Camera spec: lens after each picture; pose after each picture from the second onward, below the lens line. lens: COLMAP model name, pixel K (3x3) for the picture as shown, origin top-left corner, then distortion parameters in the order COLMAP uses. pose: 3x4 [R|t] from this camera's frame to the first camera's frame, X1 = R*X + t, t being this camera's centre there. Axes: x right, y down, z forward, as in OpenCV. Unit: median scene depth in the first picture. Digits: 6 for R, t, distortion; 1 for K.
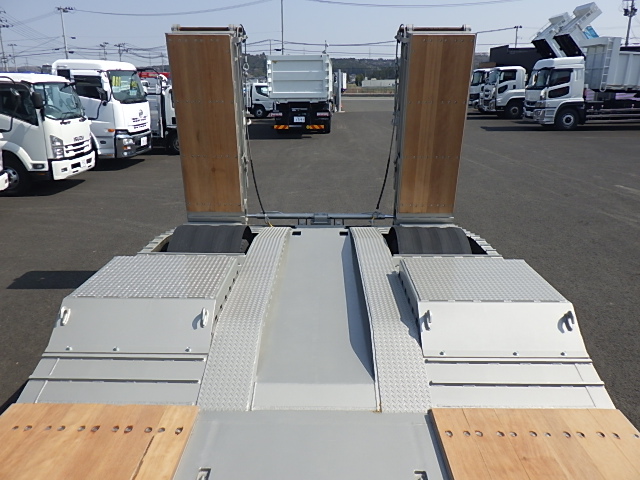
lens RADIAL K [[521.4, 0, 317.8], [0, 521.4, 231.7], [0, 0, 1]] dist [0.011198, -0.017608]
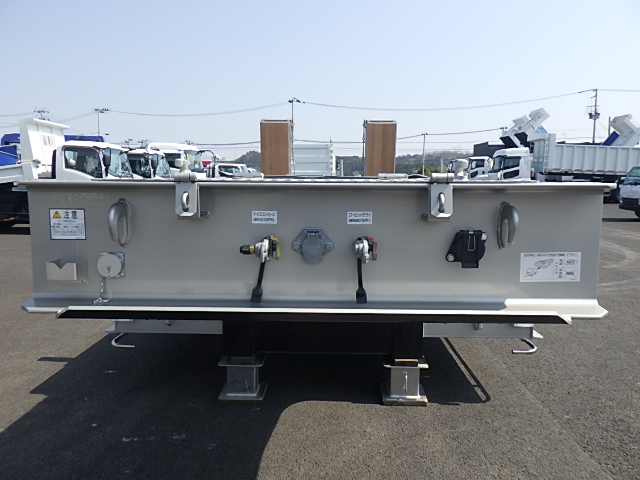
lens RADIAL K [[521.4, 0, 317.8], [0, 521.4, 231.7], [0, 0, 1]] dist [0.011198, -0.017608]
pose [[0.999925, 0.008846, -0.008476, -0.003620], [-0.010197, 0.984408, -0.175602, 0.103772], [0.006790, 0.175675, 0.984425, -0.245688]]
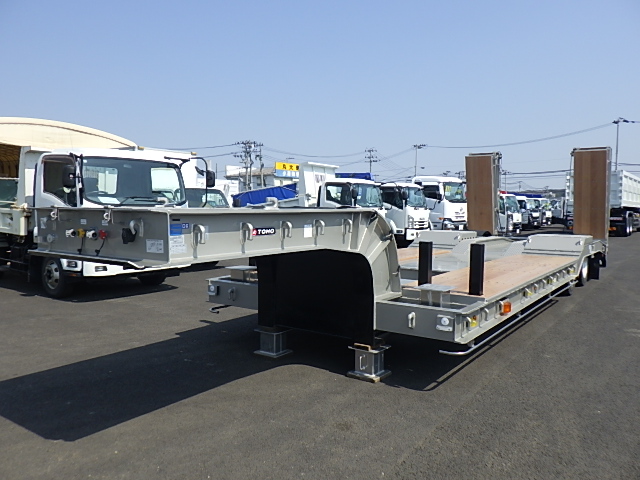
lens RADIAL K [[521.4, 0, 317.8], [0, 521.4, 231.7], [0, 0, 1]] dist [0.011198, -0.017608]
pose [[0.819754, 0.034216, -0.571693, 0.118577], [-0.164447, 0.970242, -0.177731, 0.109763], [0.548599, 0.239709, 0.800986, -0.269350]]
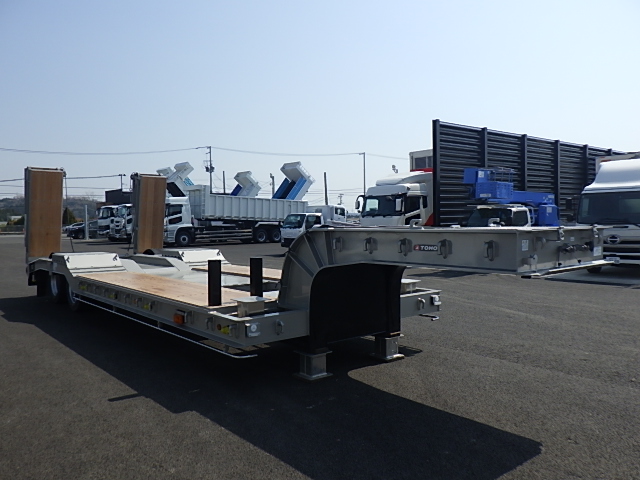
lens RADIAL K [[521.4, 0, 317.8], [0, 521.4, 231.7], [0, 0, 1]] dist [0.011198, -0.017608]
pose [[0.755678, -0.013743, 0.654799, -0.173508], [0.185265, 0.963432, -0.193587, 0.107992], [-0.628194, 0.267601, 0.730591, -0.267193]]
